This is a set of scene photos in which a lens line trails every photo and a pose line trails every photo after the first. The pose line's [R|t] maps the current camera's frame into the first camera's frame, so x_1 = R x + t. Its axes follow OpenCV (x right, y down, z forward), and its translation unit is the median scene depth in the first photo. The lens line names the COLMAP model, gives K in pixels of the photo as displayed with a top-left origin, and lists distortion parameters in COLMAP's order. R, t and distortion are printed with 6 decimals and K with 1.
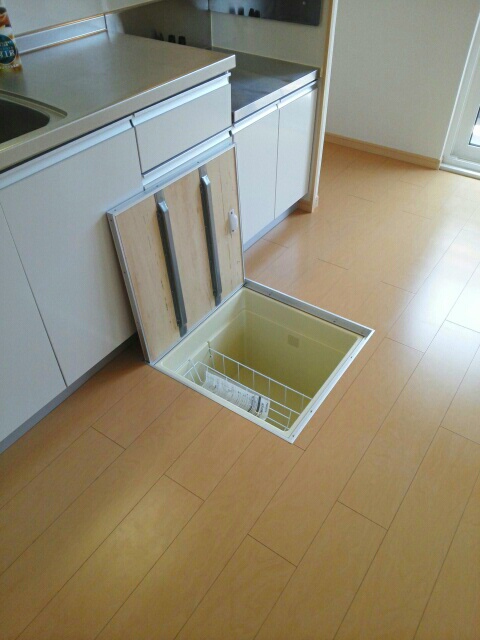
lens RADIAL K [[517.5, 0, 236.1], [0, 517.5, 321.0], [0, 0, 1]] dist [0.056924, -0.001190]
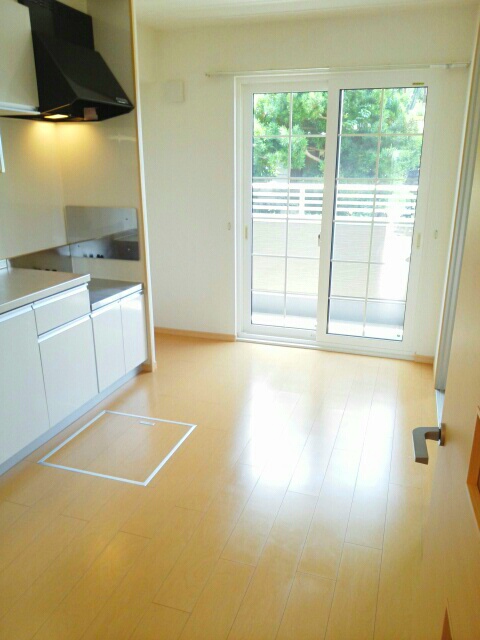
lens RADIAL K [[517.5, 0, 236.1], [0, 517.5, 321.0], [0, 0, 1]] dist [0.056924, -0.001190]
pose [[0.960052, -0.077390, 0.268908, -0.009357], [0.179271, 0.907984, -0.378718, 0.299572], [-0.214855, 0.411796, 0.885585, -0.457943]]
